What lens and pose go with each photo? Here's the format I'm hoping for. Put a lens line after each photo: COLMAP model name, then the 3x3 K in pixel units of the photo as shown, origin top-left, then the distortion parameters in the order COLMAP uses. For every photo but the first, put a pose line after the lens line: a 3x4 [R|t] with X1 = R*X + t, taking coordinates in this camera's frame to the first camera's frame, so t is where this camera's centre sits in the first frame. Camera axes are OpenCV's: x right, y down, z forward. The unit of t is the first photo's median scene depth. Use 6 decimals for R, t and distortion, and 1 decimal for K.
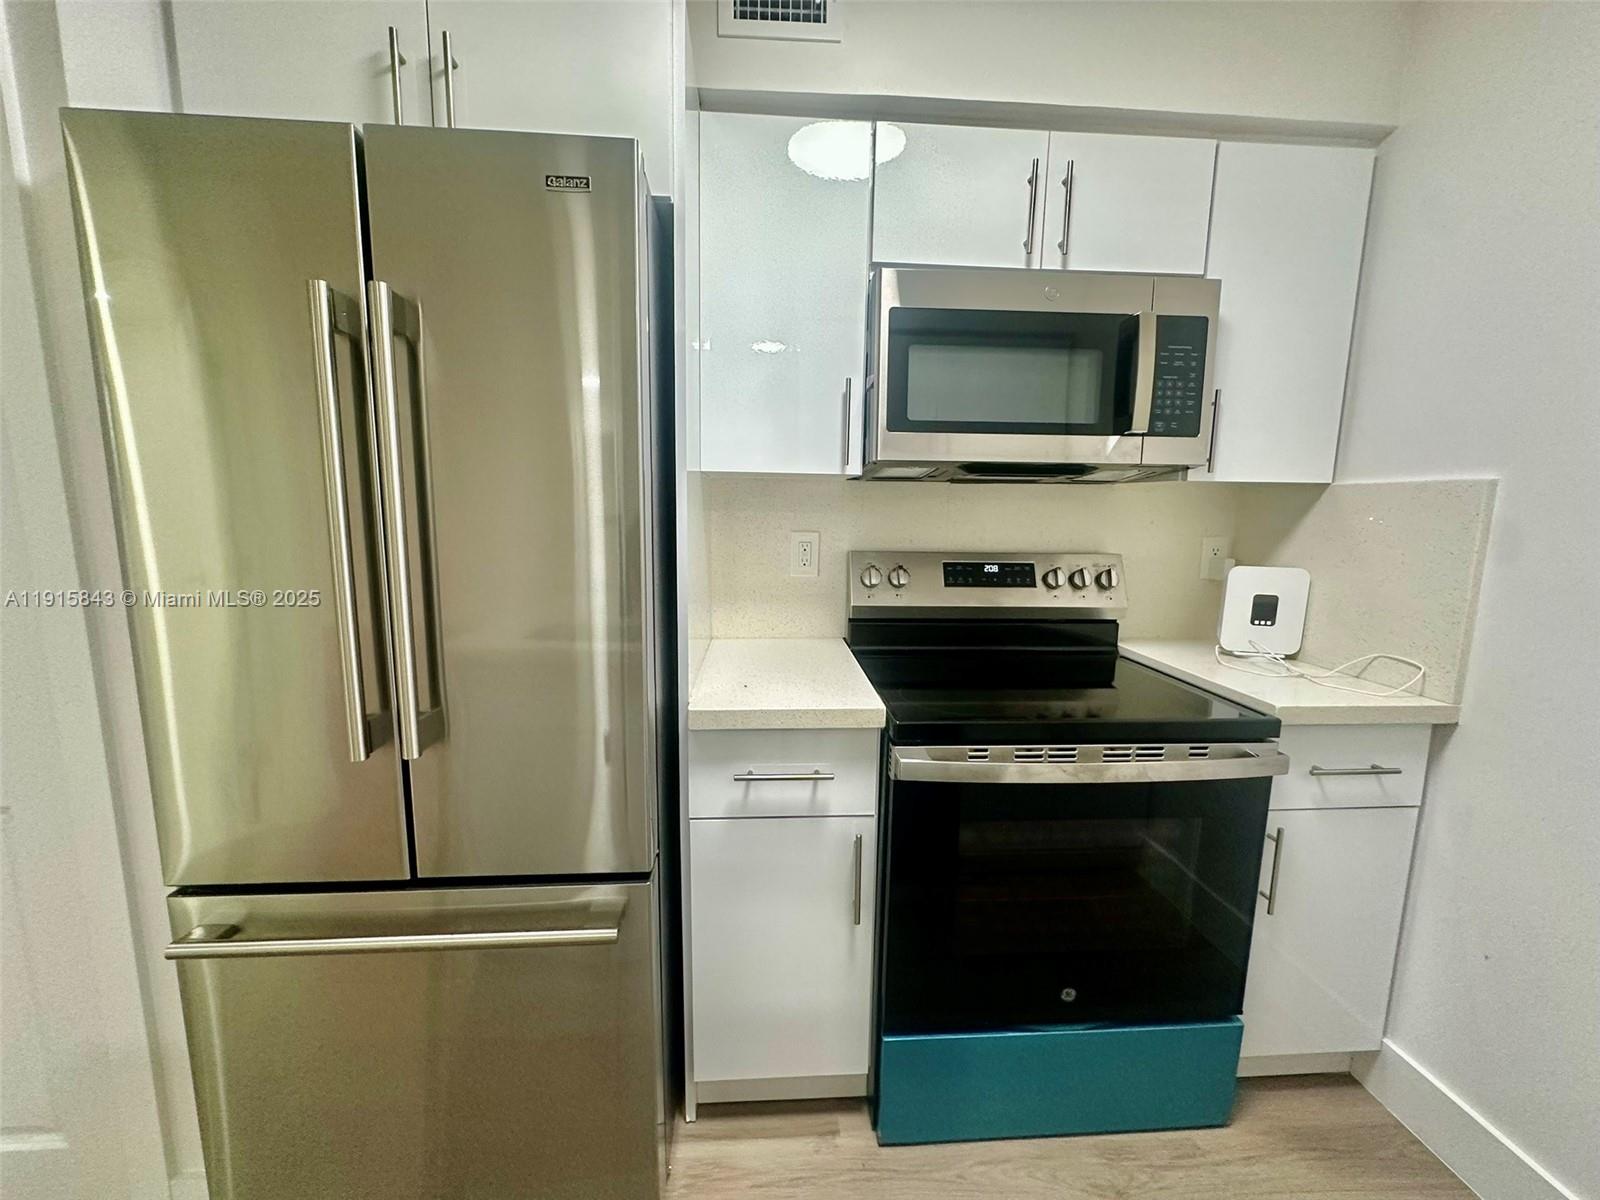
lens RADIAL K [[639.5, 0, 796.8], [0, 639.5, 596.7], [0, 0, 1]] dist [-0.000816, -0.000751]
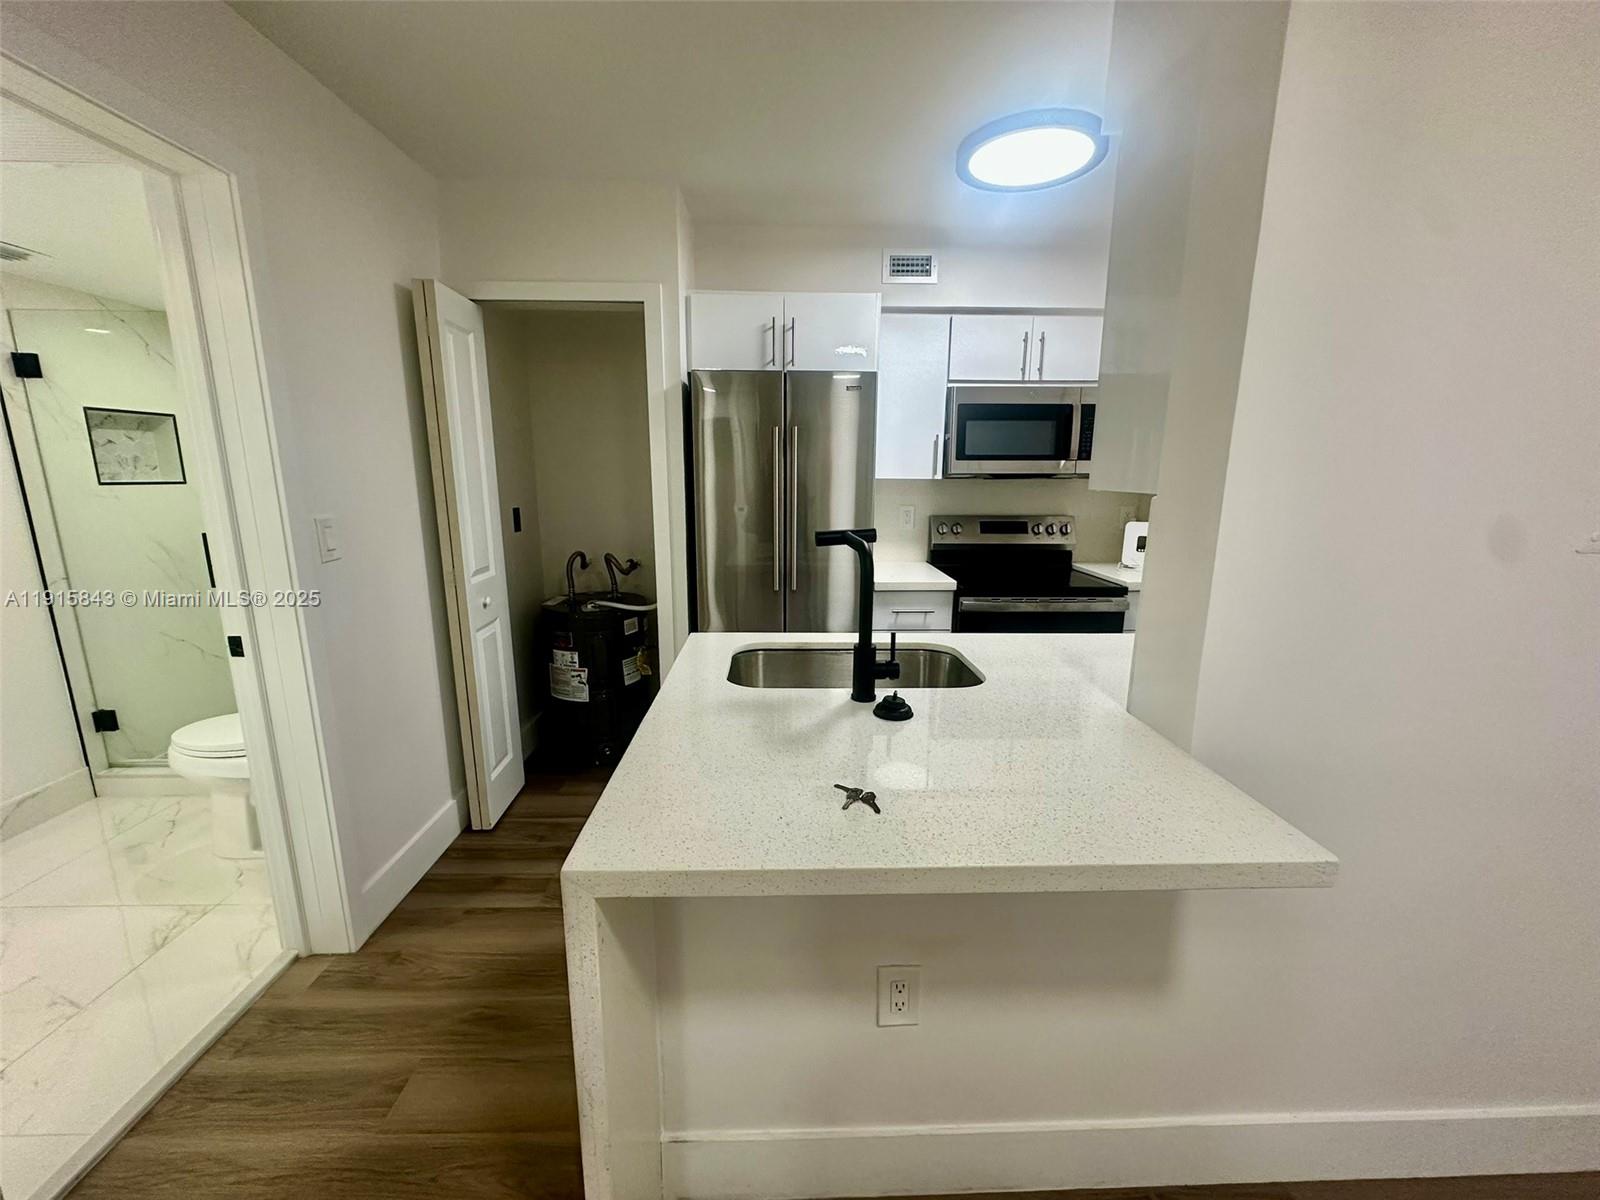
lens RADIAL K [[638.3, 0, 800.0], [0, 638.3, 600.0], [0, 0, 1]] dist [-0.000716, 0.000205]
pose [[0.999331, -0.002019, -0.036528, -0.297244], [0.004089, 0.998384, 0.056678, 0.088525], [0.036355, -0.056790, 0.997724, -1.165938]]
